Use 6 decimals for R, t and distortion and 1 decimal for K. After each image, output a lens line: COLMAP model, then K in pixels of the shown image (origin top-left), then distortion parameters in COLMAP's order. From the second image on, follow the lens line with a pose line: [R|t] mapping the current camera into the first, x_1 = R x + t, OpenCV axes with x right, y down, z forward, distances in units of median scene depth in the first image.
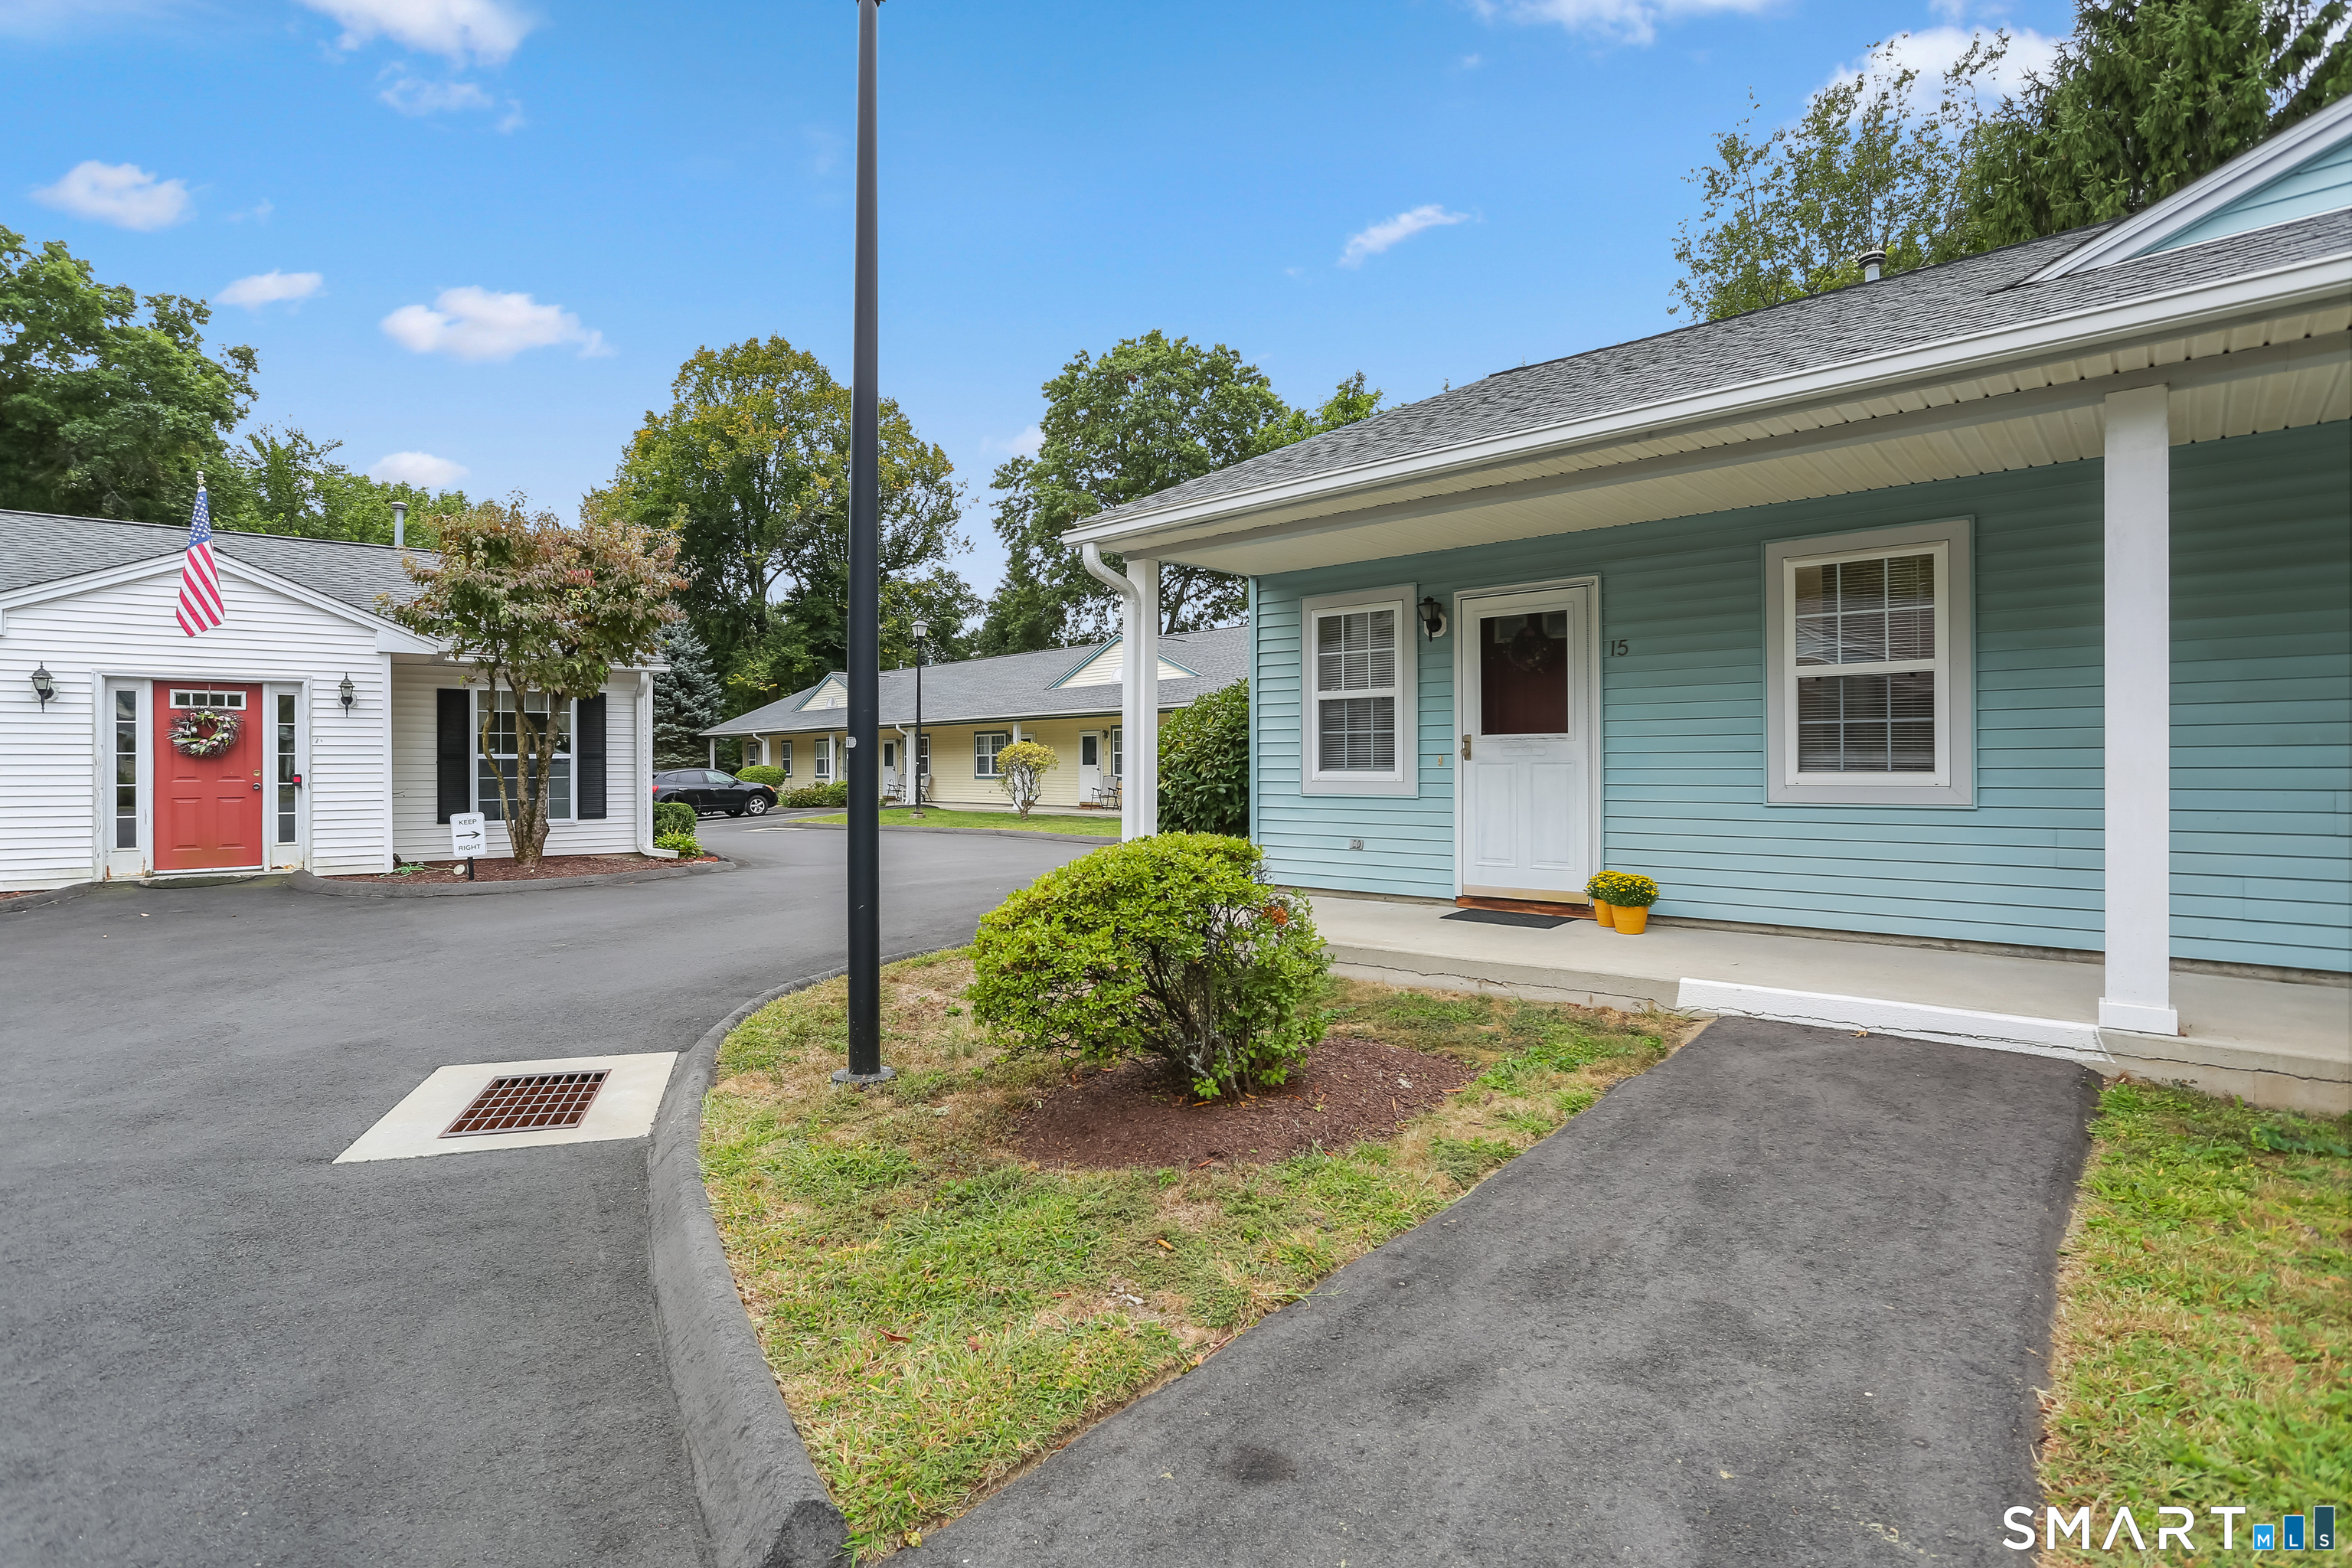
lens RADIAL K [[1143.3, 0, 1170.4], [0, 1143.3, 773.8], [0, 0, 1]] dist [0.005134, 0.004954]
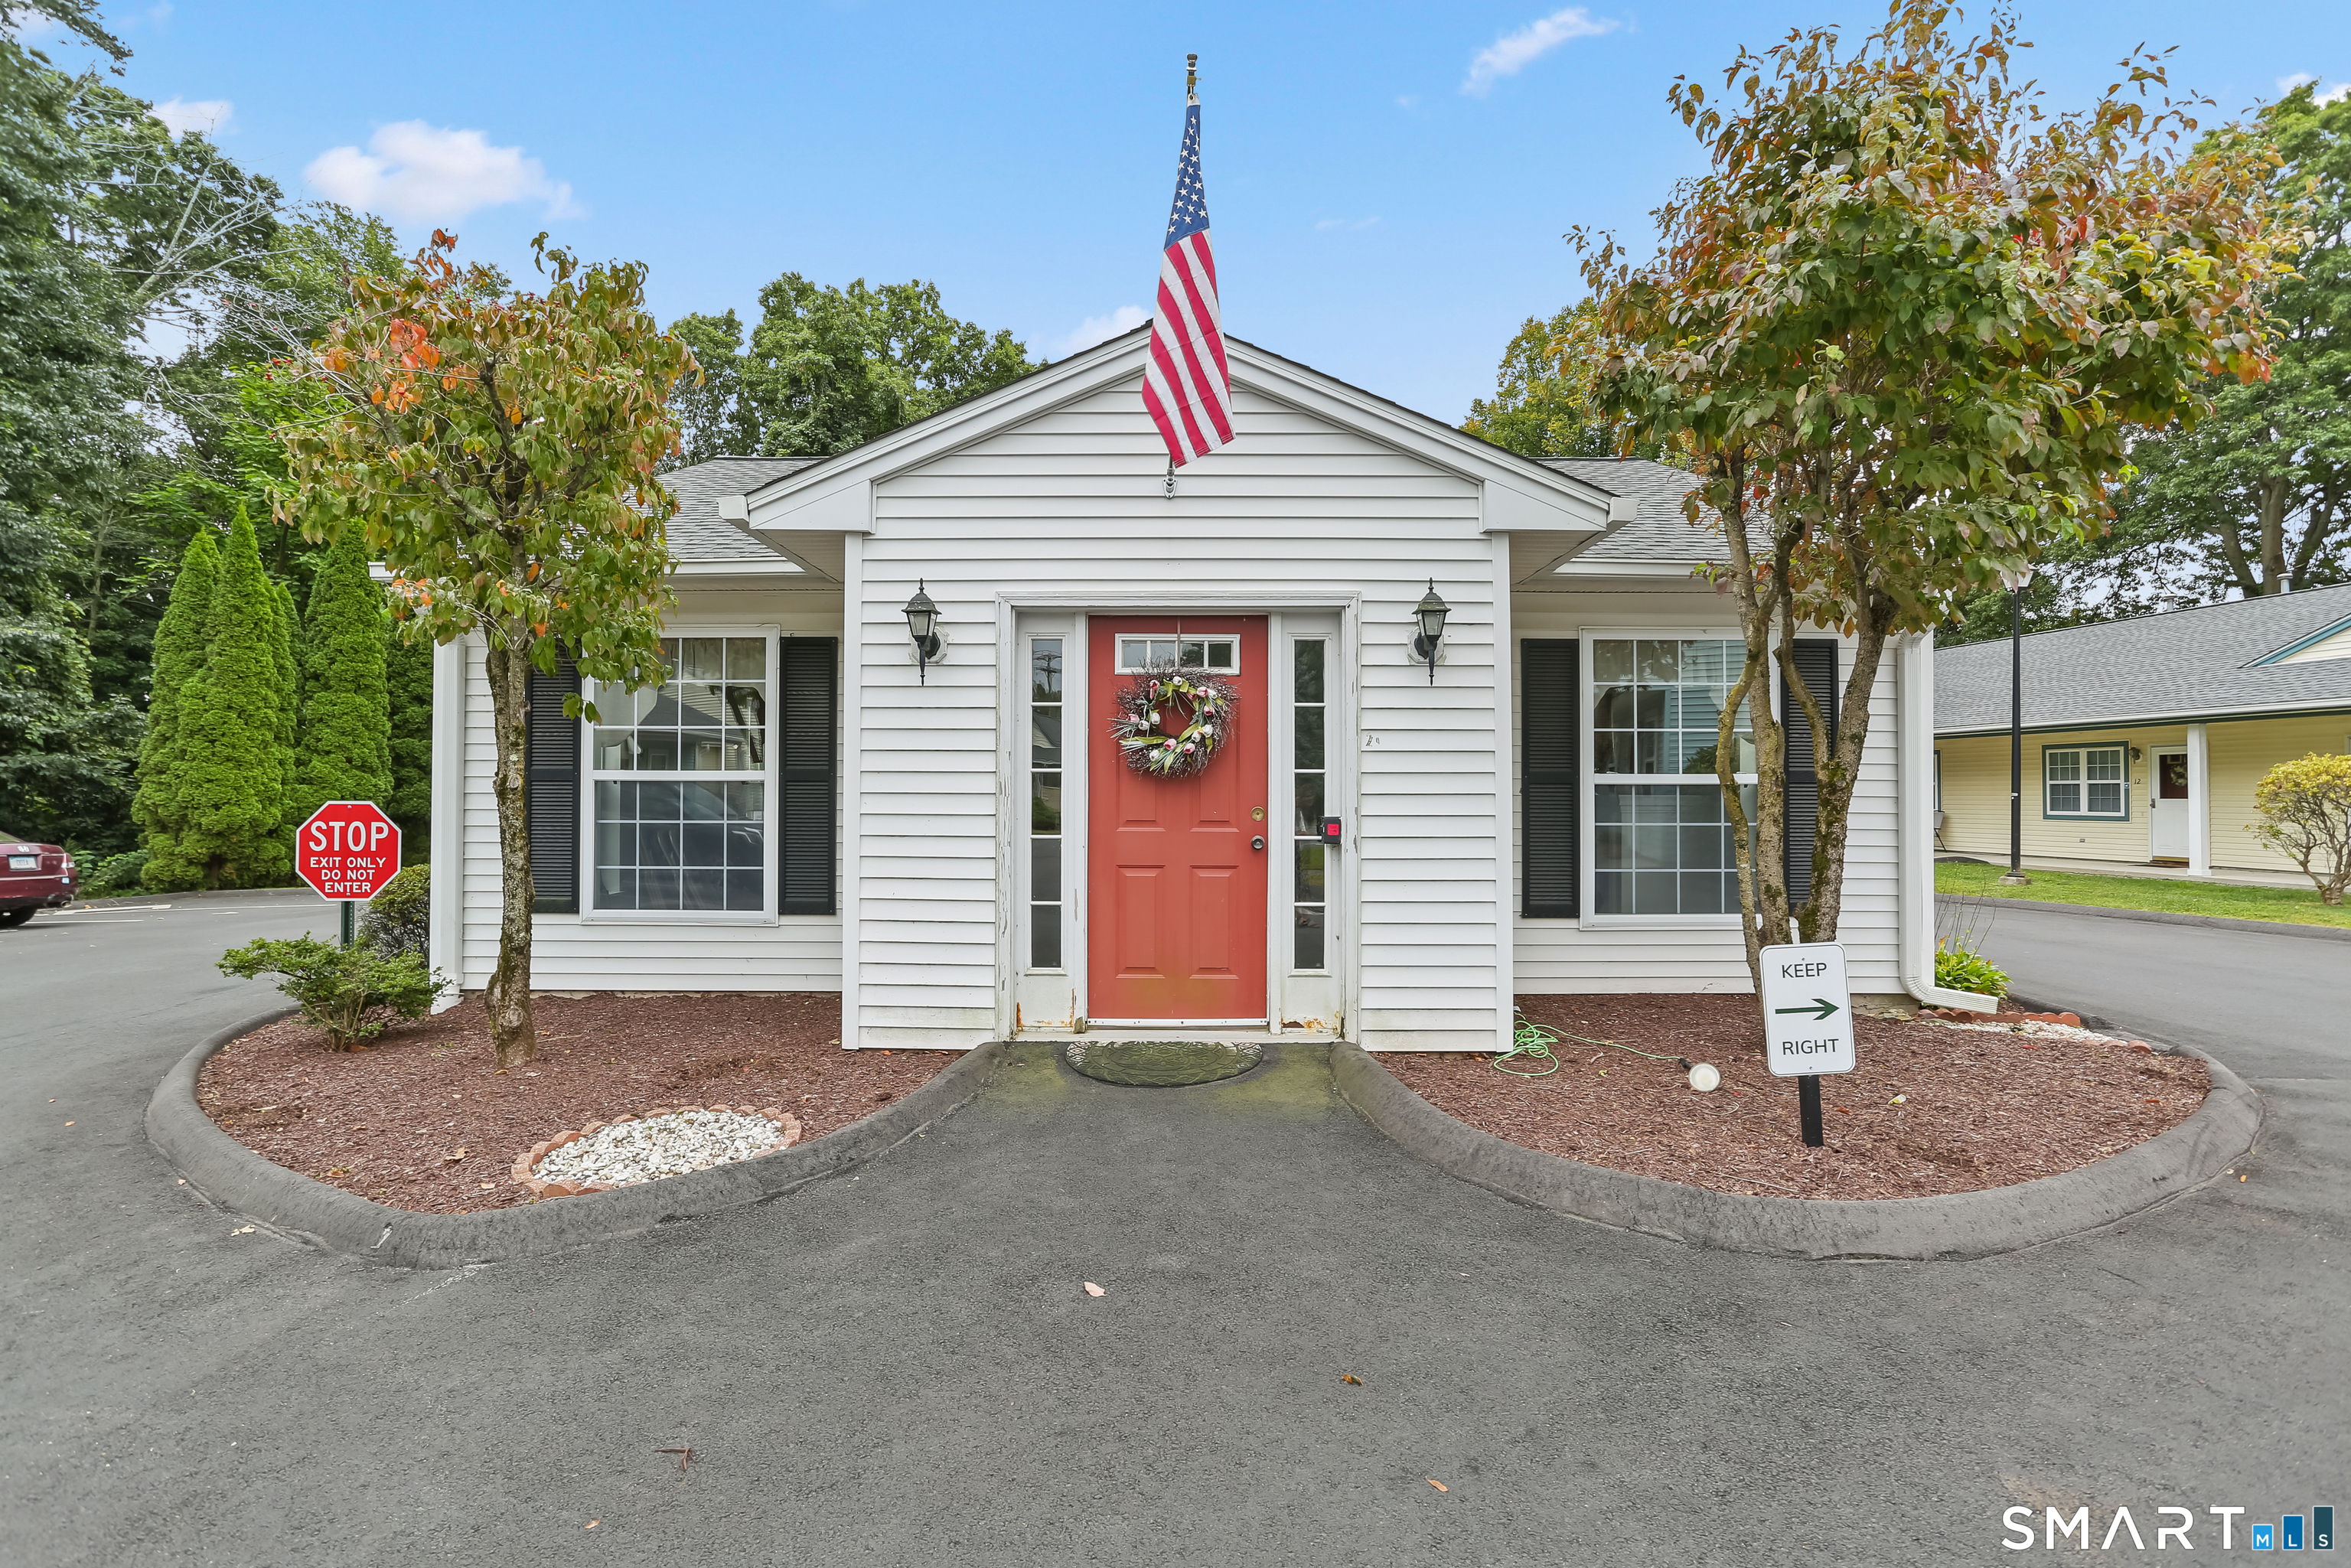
lens RADIAL K [[1142.8, 0, 1183.7], [0, 1142.8, 794.4], [0, 0, 1]] dist [0.005134, 0.004954]
pose [[0.818223, 0.005467, -0.574875, -0.559863], [-0.009481, 0.999947, -0.003985, -0.005915], [0.574822, 0.008710, 0.818232, 0.614242]]
